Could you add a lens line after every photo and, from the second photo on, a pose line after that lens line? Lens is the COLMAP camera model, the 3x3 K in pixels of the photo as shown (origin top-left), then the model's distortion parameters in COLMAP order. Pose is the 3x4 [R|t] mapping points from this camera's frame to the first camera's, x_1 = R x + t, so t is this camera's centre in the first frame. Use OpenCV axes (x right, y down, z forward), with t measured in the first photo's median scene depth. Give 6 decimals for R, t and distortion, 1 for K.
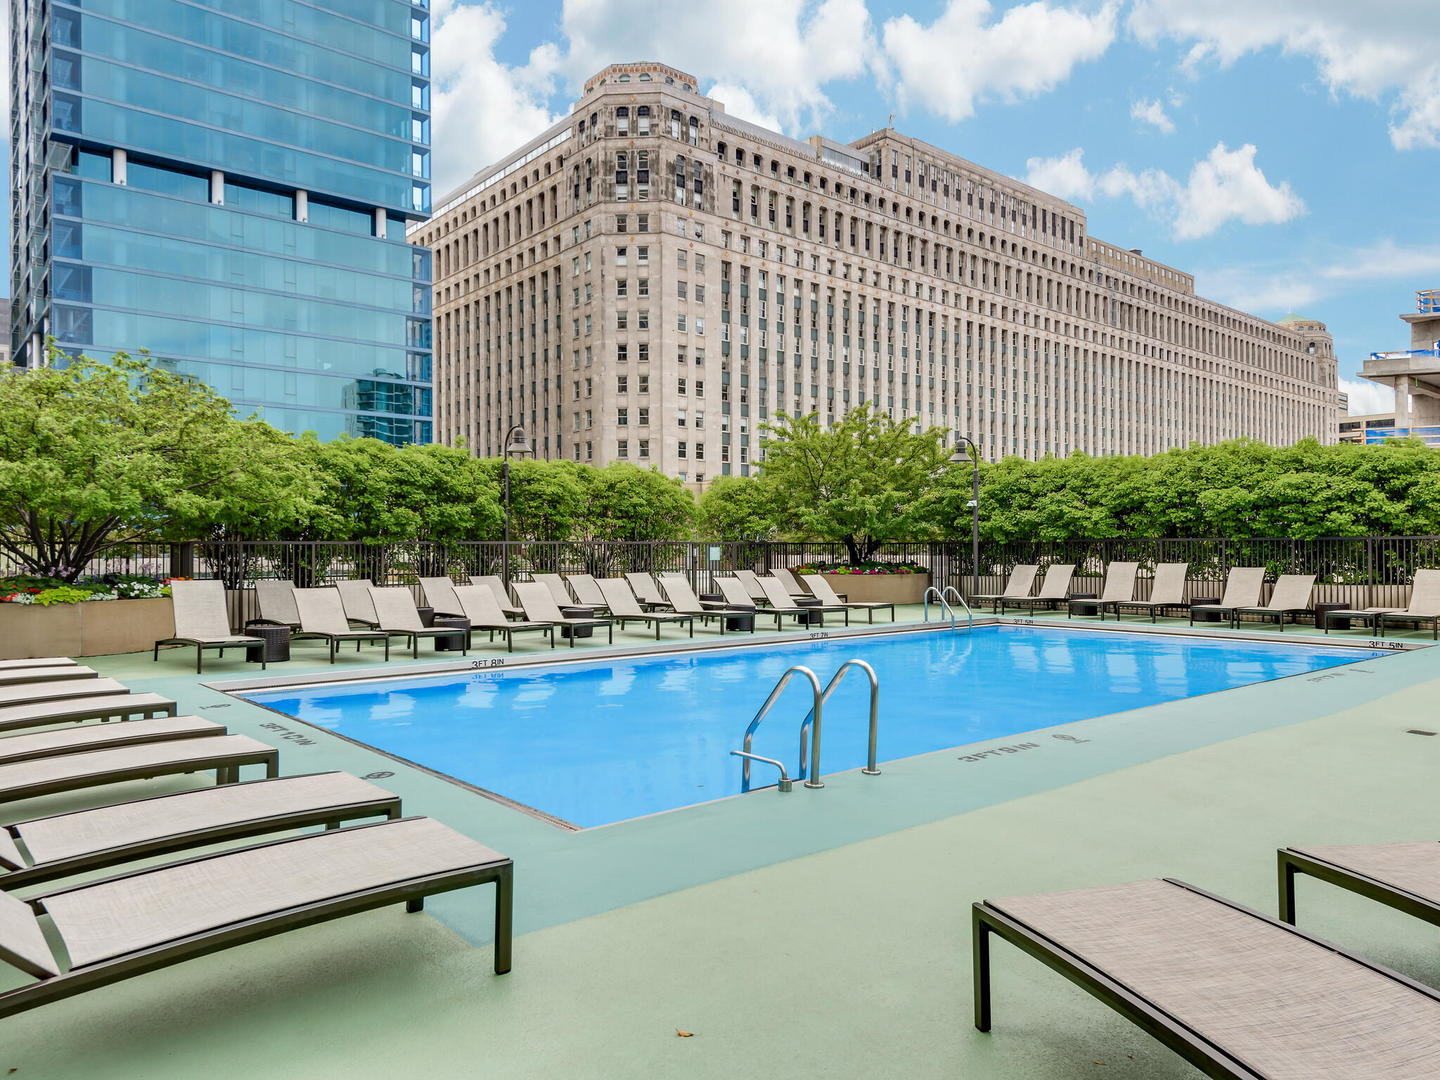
lens RADIAL K [[985.3, 0, 713.6], [0, 985.3, 538.0], [0, 0, 1]] dist [0.024276, 0.000473]
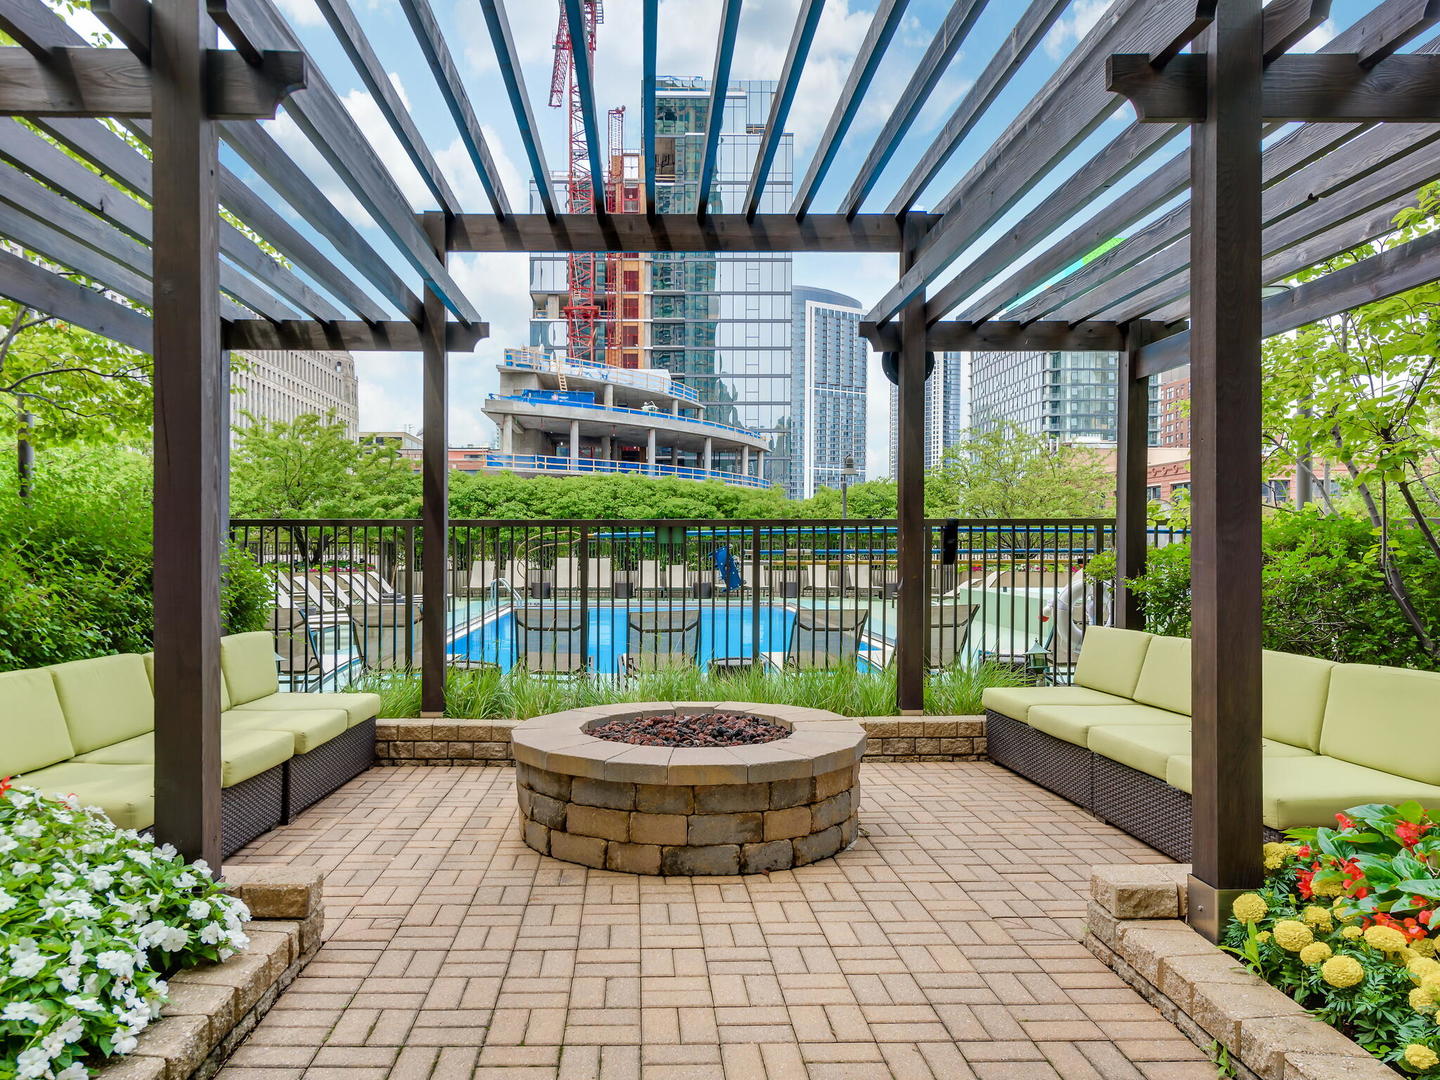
lens RADIAL K [[985.3, 0, 718.8], [0, 985.3, 542.3], [0, 0, 1]] dist [0.024276, 0.000473]
pose [[0.605849, 0.006259, 0.795555, -0.541660], [-0.009464, 0.999955, -0.000661, 0.002594], [-0.795523, -0.007129, 0.605881, 0.030471]]
